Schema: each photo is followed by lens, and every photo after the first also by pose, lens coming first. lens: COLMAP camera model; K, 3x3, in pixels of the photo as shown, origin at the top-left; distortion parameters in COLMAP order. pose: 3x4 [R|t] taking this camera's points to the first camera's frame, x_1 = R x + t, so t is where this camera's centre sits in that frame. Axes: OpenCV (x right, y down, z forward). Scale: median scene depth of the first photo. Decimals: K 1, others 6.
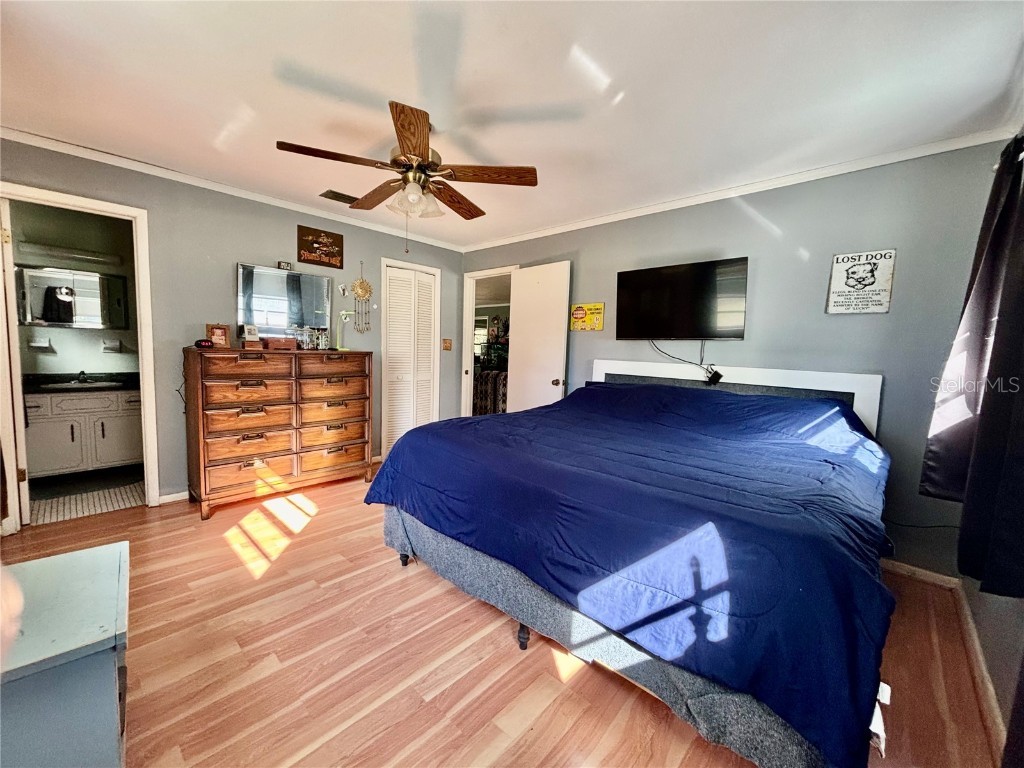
lens RADIAL K [[408.8, 0, 511.9], [0, 408.8, 386.2], [0, 0, 1]] dist [-0.001351, -0.000224]
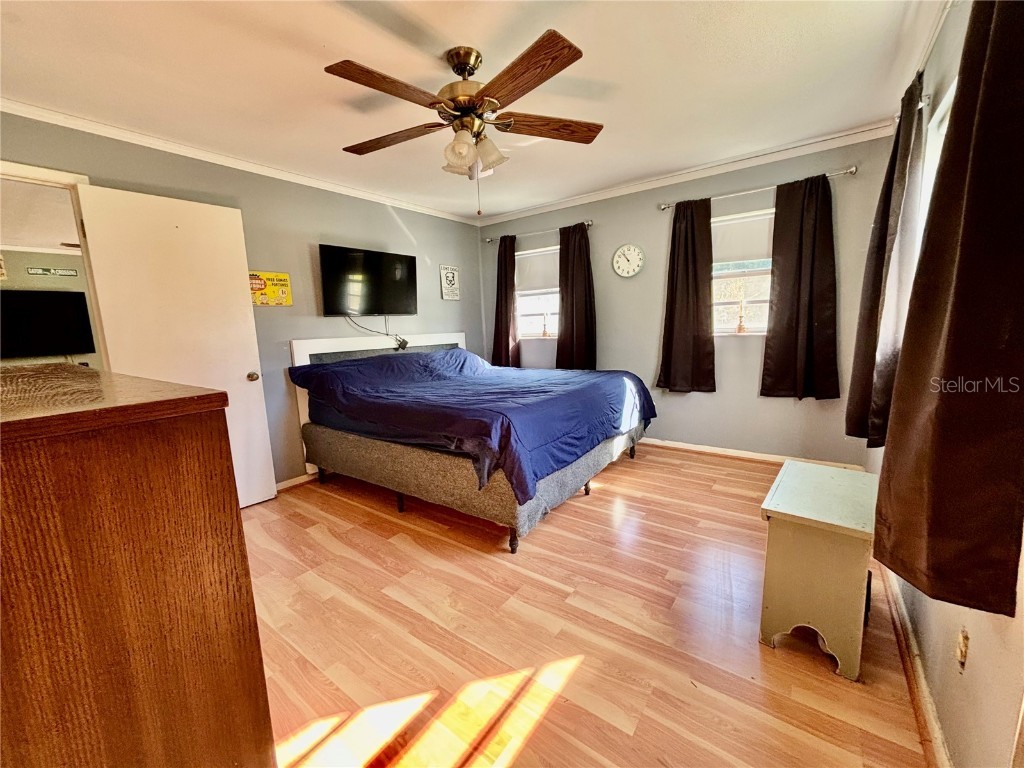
lens RADIAL K [[408.8, 0, 511.9], [0, 408.8, 386.2], [0, 0, 1]] dist [-0.001351, -0.000224]
pose [[-0.112941, -0.178633, 0.977412, -0.902826], [0.120858, 0.973932, 0.191962, -0.104347], [-0.986224, 0.139808, -0.088408, 0.824747]]
